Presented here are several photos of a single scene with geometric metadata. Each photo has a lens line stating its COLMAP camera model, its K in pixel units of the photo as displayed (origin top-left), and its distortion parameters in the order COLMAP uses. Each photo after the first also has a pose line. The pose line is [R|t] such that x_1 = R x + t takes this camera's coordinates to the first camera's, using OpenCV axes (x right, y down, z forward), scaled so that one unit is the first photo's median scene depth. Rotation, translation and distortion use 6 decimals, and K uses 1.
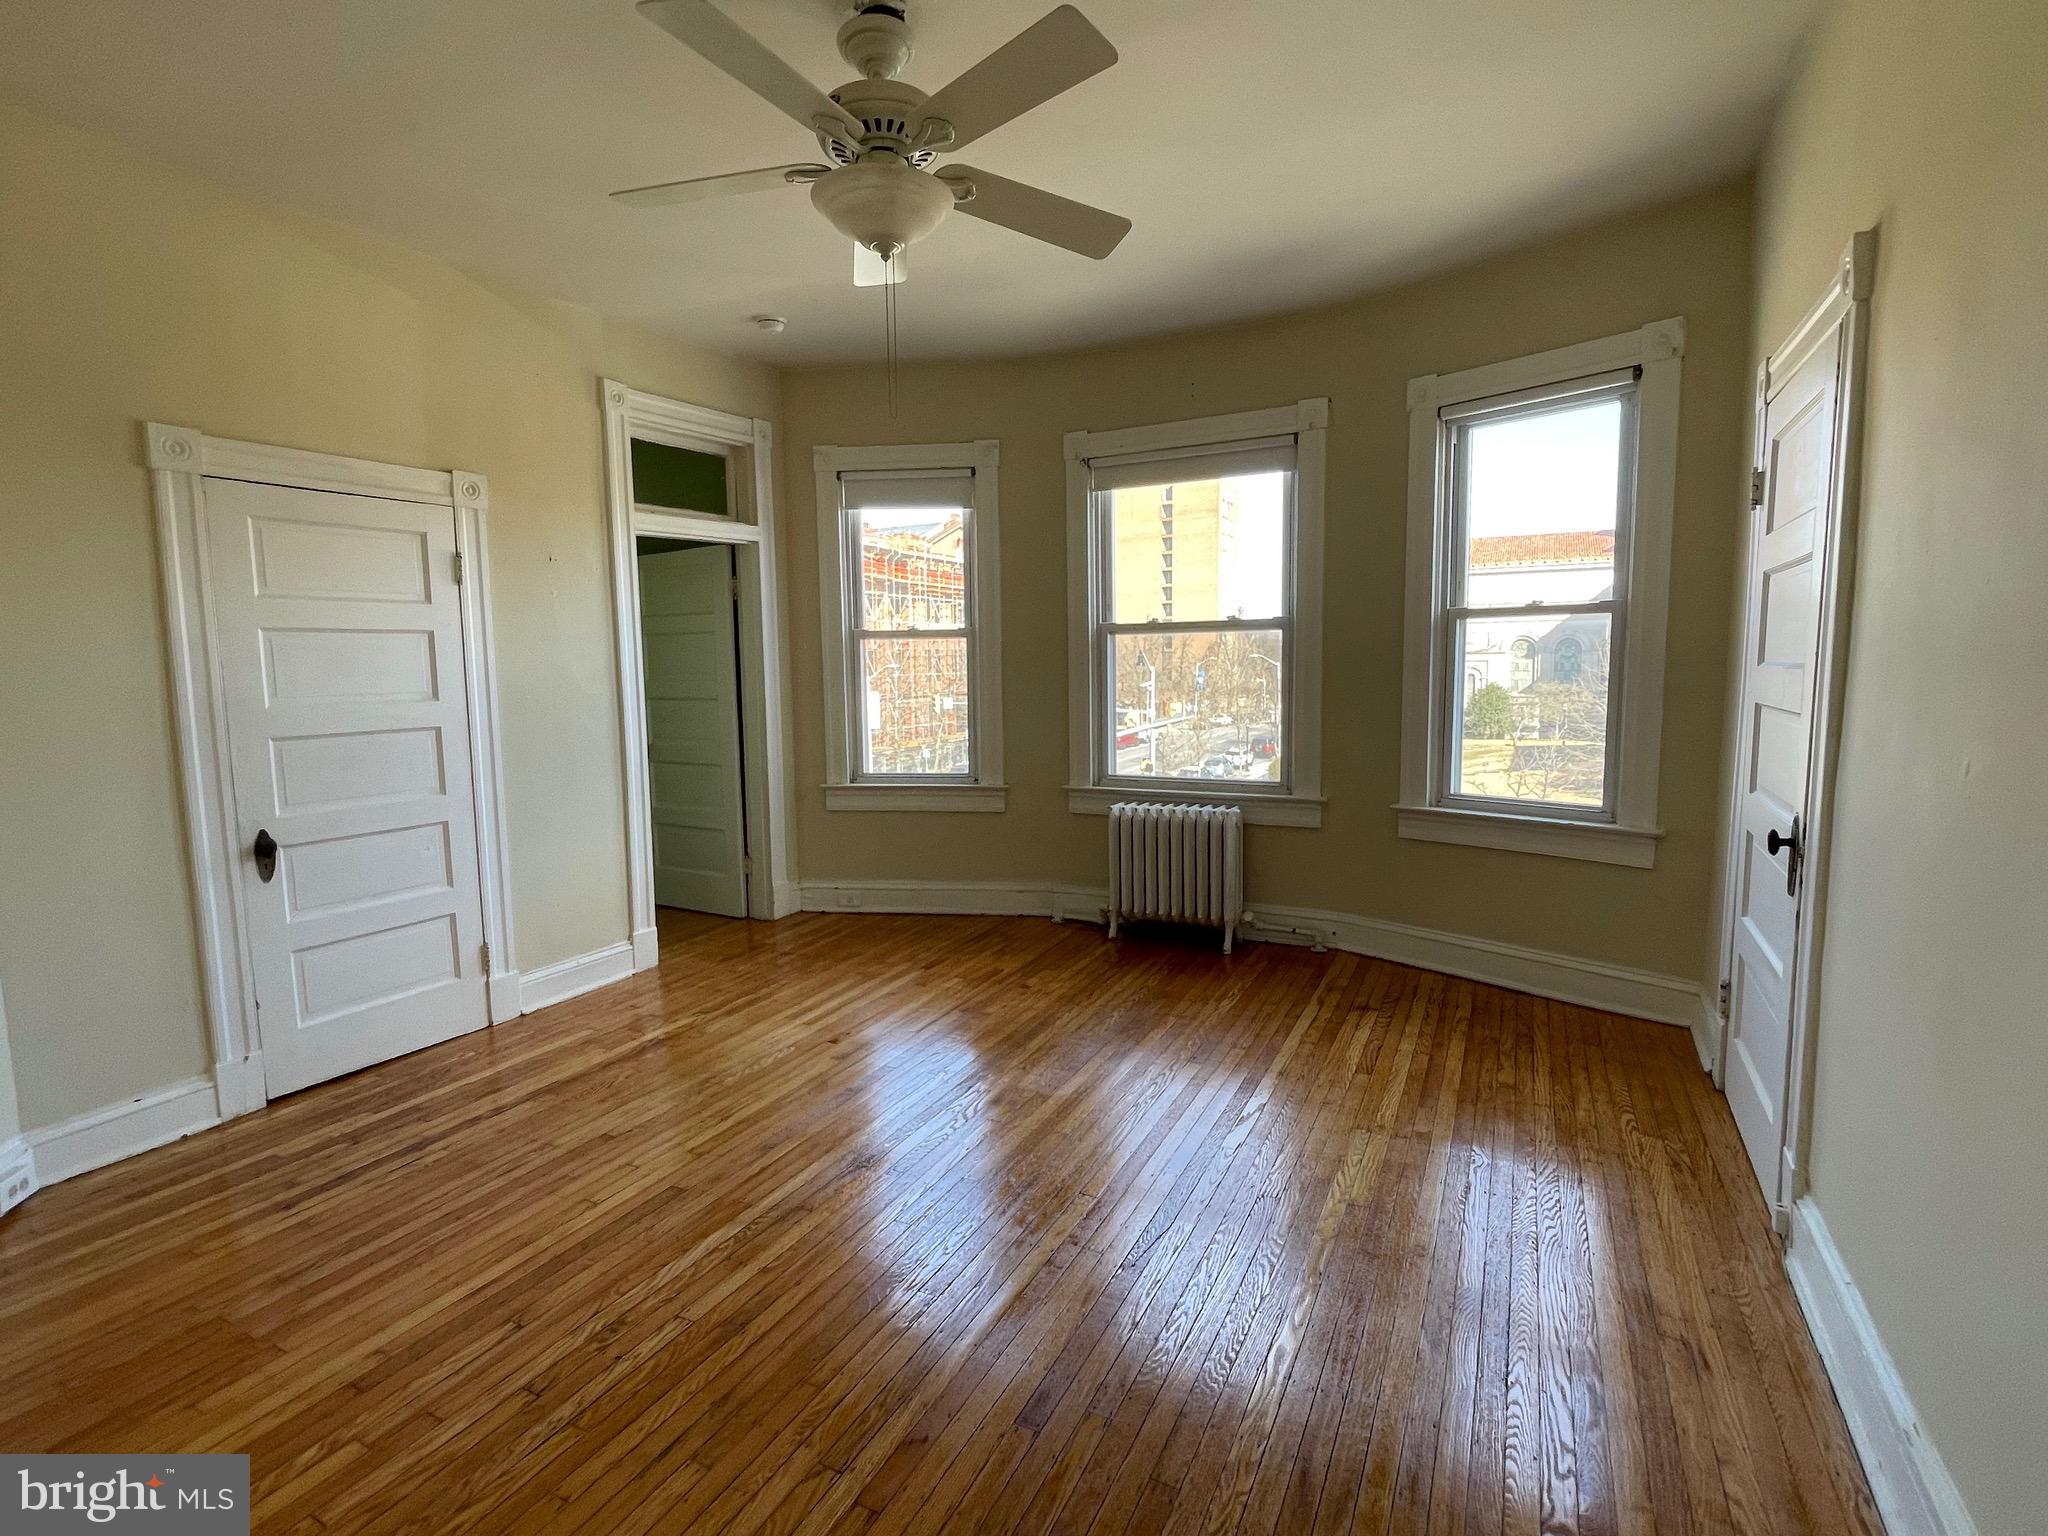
lens RADIAL K [[976.1, 0, 1020.8], [0, 976.1, 764.6], [0, 0, 1]] dist [0.003881, 0.000535]
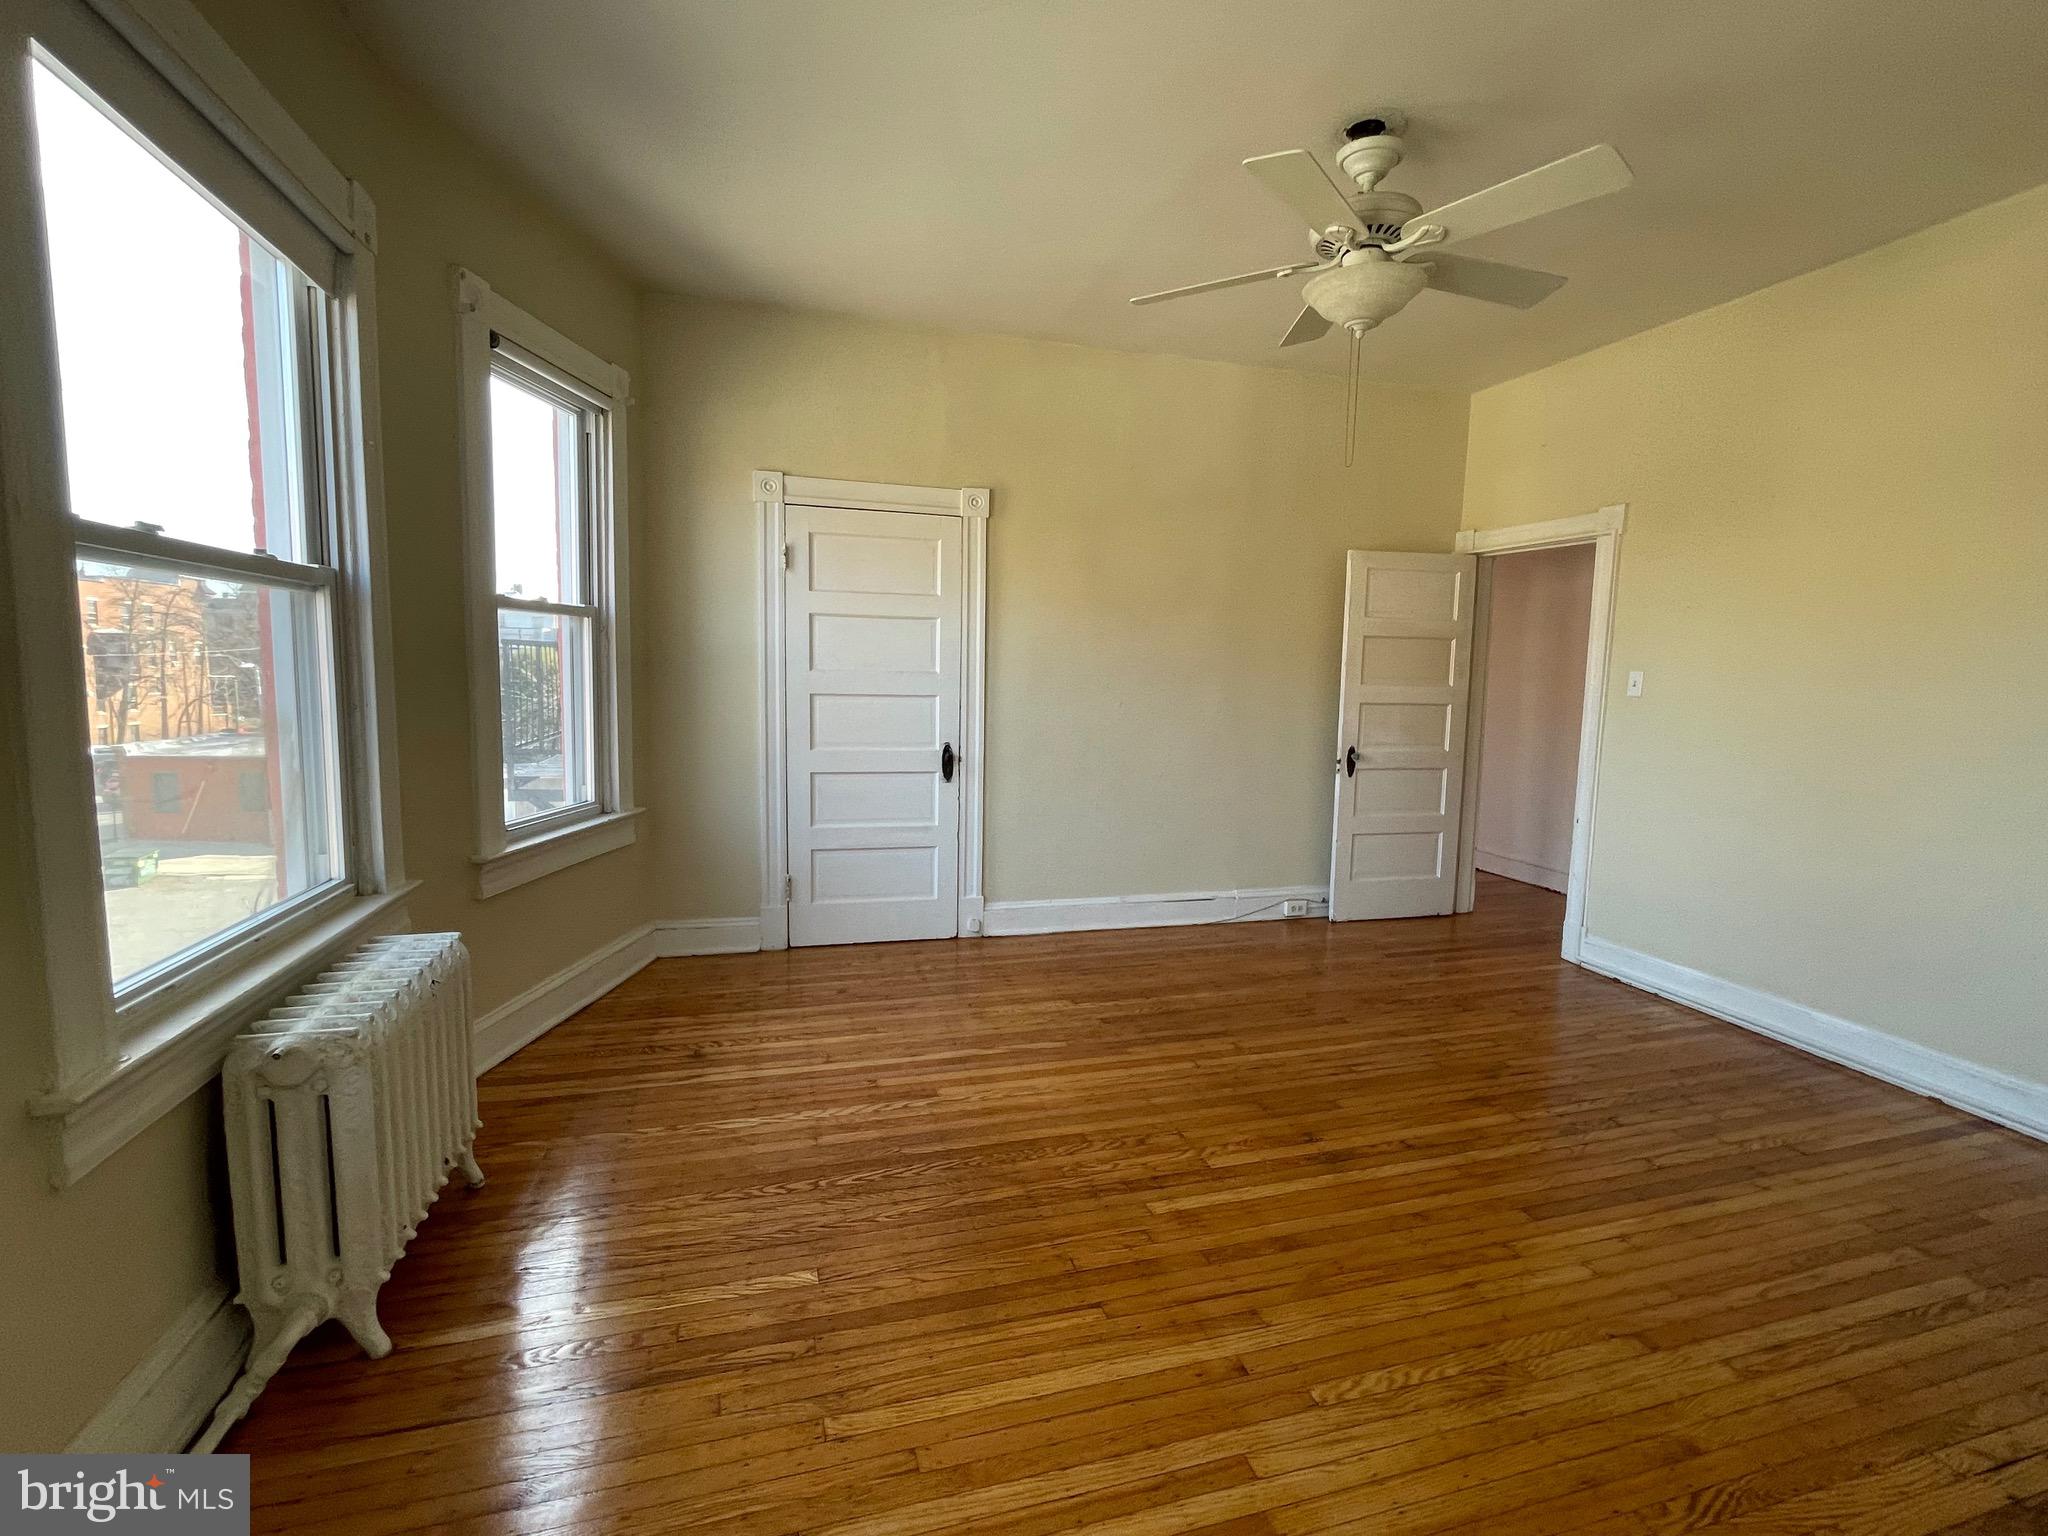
lens RADIAL K [[882.9, 0, 1021.8], [0, 882.9, 766.4], [0, 0, 1]] dist [-0.004291, -0.000252]
pose [[-0.687096, -0.078156, 0.722350, -0.479476], [0.062393, 0.984178, 0.165834, -0.144464], [-0.723882, 0.159014, -0.671349, 1.499512]]
